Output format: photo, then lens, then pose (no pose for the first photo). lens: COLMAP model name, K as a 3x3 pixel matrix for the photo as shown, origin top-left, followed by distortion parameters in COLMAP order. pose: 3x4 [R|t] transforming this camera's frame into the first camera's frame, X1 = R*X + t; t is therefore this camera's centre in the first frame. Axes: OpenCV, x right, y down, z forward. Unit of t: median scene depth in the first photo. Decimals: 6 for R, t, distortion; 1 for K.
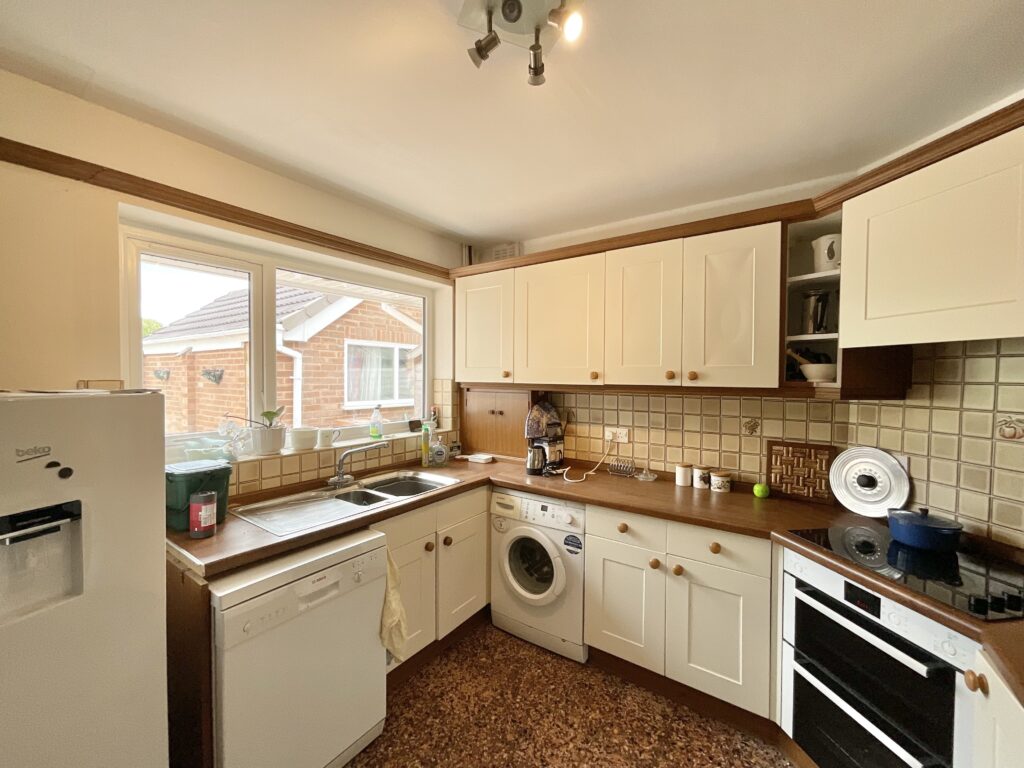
lens RADIAL K [[417.9, 0, 512.0], [0, 417.9, 384.0], [0, 0, 1]] dist [-0.011814, 0.011536]
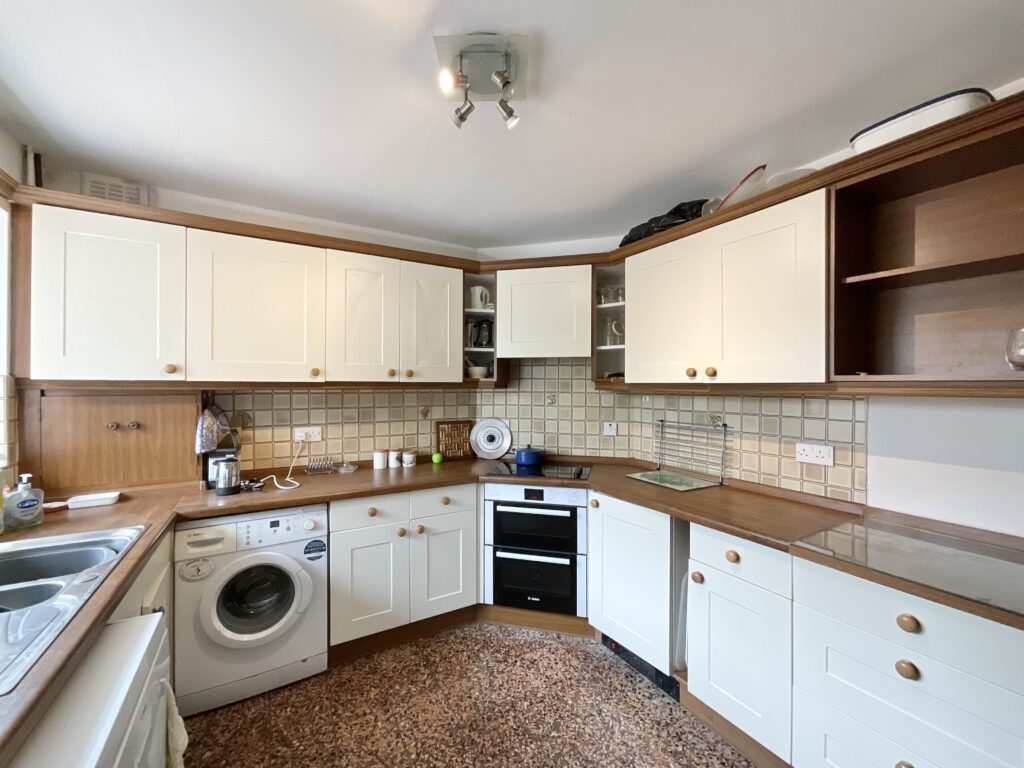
lens RADIAL K [[417.9, 0, 512.0], [0, 417.9, 384.0], [0, 0, 1]] dist [-0.011814, 0.011536]
pose [[0.406132, -0.002888, 0.913810, -0.575484], [0.019097, 0.999803, -0.005328, 0.024137], [-0.913615, 0.019615, 0.406107, 0.219043]]
